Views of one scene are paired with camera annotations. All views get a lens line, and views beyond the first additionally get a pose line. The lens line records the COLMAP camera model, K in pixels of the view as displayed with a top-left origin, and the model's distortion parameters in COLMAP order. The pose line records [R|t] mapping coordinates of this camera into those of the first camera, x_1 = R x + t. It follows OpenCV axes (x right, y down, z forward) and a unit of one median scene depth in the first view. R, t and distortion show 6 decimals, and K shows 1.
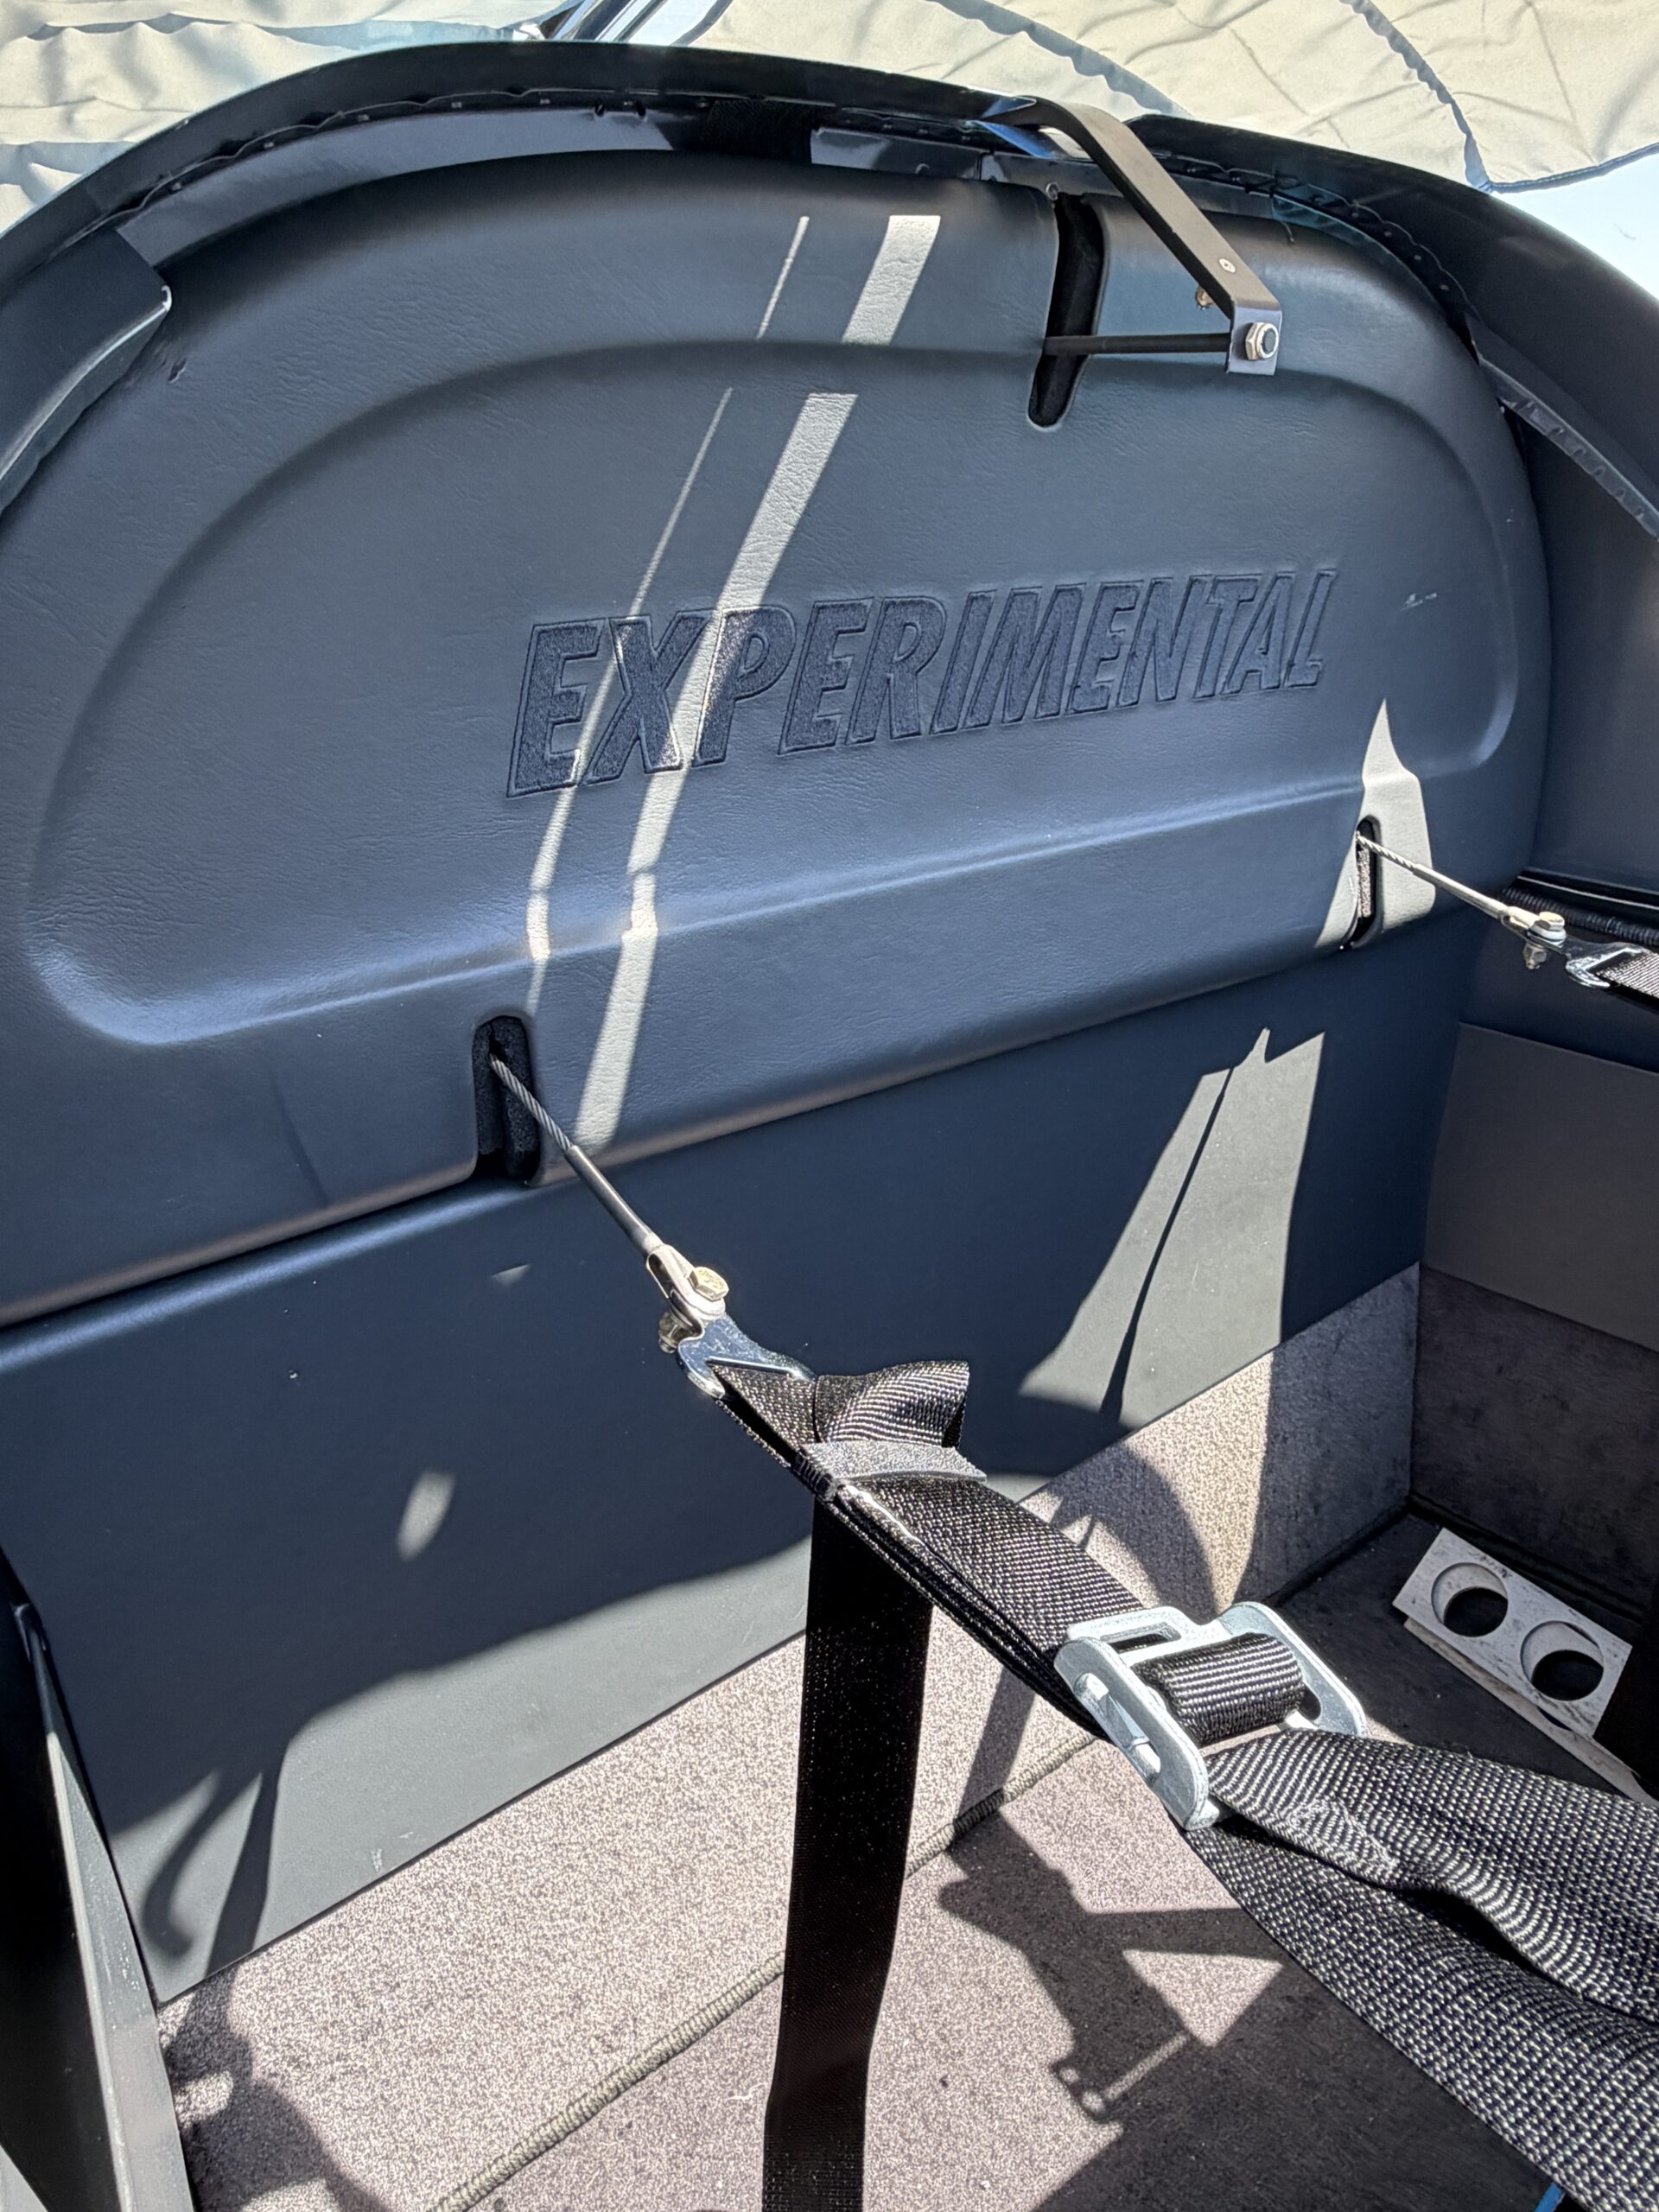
lens RADIAL K [[1470.7, 0, 823.9], [0, 1470.7, 1101.7], [0, 0, 1]] dist [0.000585, 0.001096]
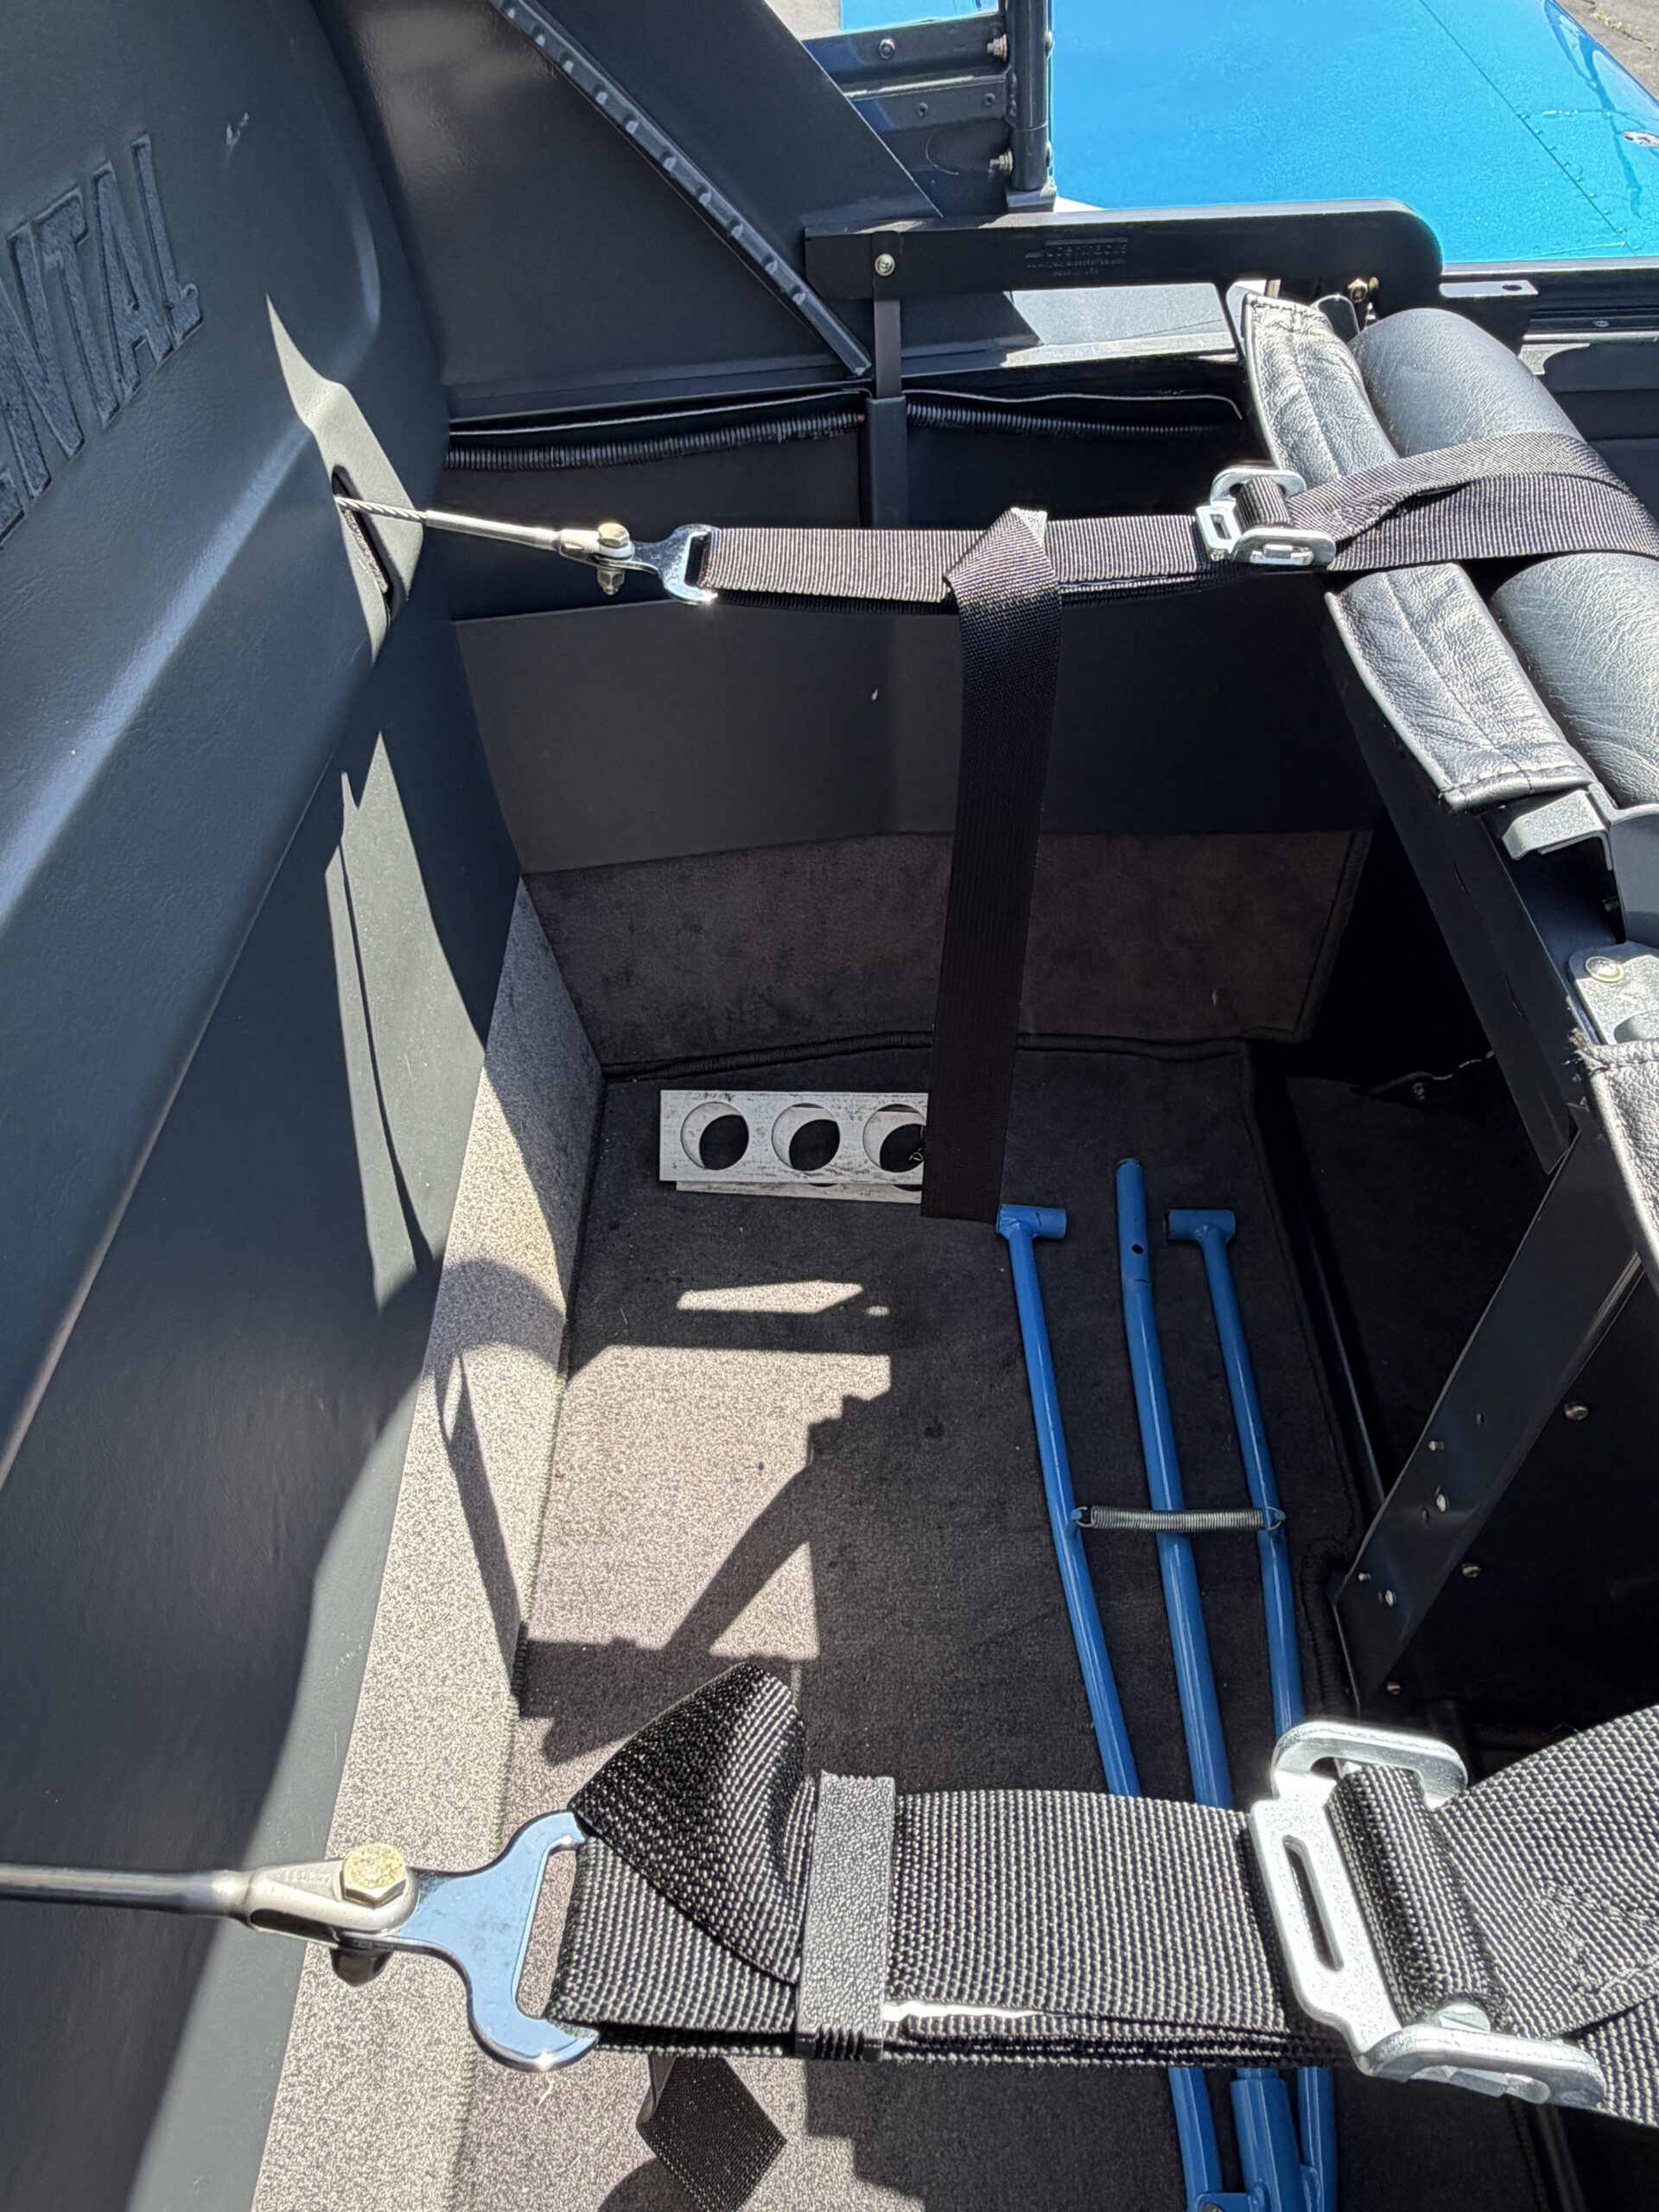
lens RADIAL K [[1470.7, 0, 829.4], [0, 1470.7, 1111.8], [0, 0, 1]] dist [0.000585, 0.001096]
pose [[0.625563, -0.592769, 0.507243, -0.040551], [0.369494, 0.797729, 0.476552, -0.175238], [-0.687128, -0.110690, 0.718055, 0.225693]]
